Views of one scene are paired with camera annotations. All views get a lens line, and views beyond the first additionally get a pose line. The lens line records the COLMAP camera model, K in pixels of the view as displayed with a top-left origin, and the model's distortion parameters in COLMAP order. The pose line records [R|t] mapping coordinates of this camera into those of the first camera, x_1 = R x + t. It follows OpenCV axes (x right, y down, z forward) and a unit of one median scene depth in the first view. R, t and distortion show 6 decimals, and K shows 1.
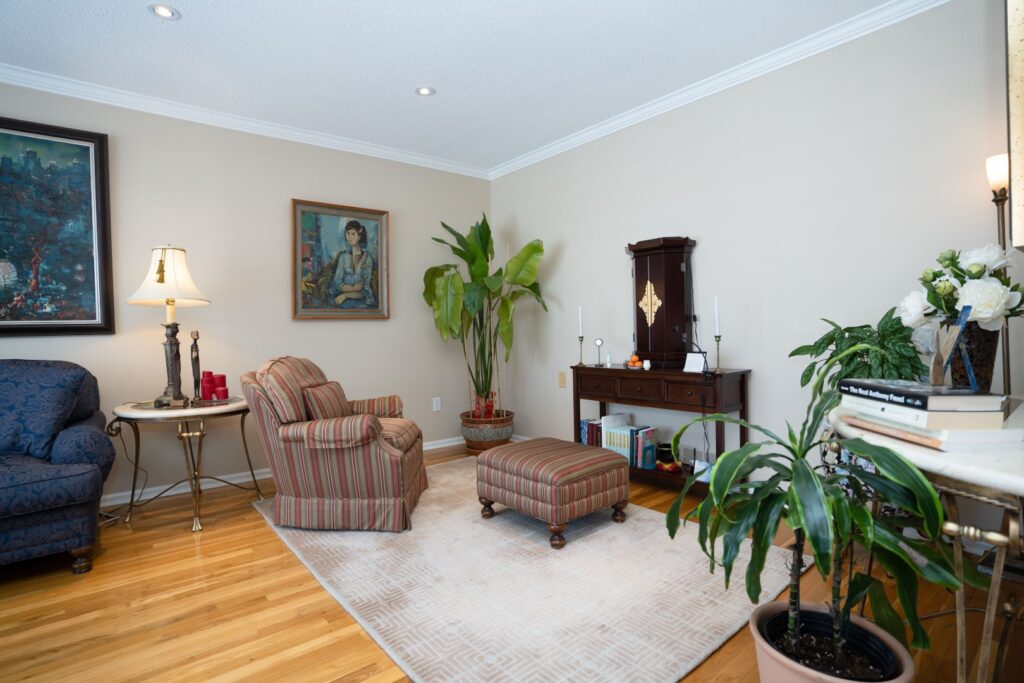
lens RADIAL K [[506.8, 0, 510.2], [0, 506.8, 339.1], [0, 0, 1]] dist [-0.082332, 0.037466]
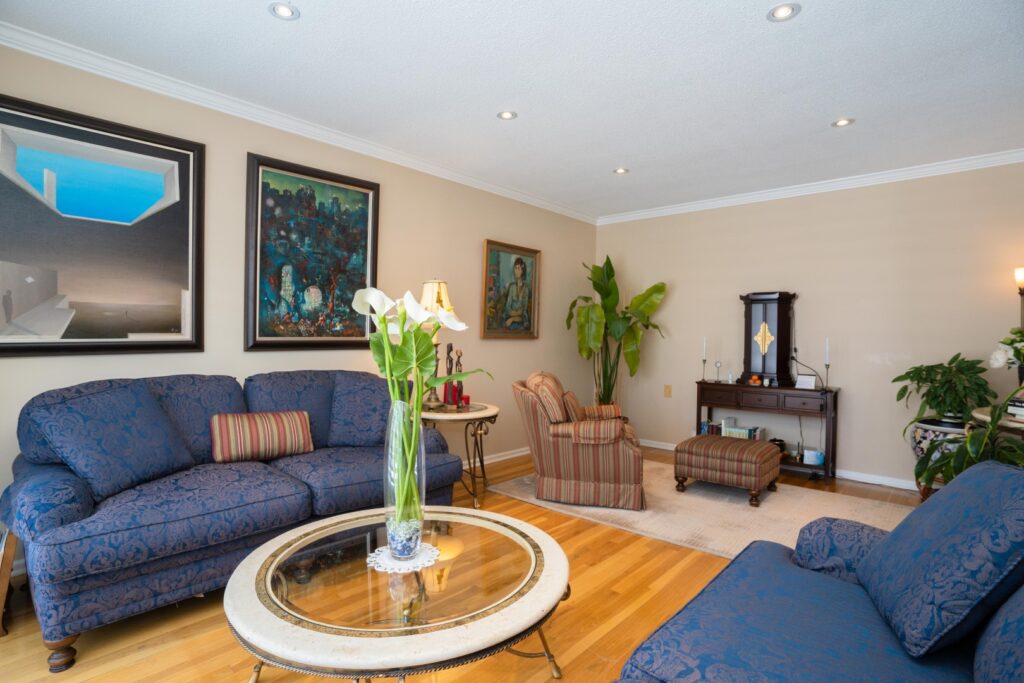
lens RADIAL K [[506.8, 0, 510.2], [0, 506.8, 339.1], [0, 0, 1]] dist [-0.082332, 0.037466]
pose [[0.988018, 0.034847, 0.150352, -0.649563], [-0.033135, 0.999355, -0.013878, -0.027292], [-0.150739, 0.008730, 0.988535, -0.262881]]
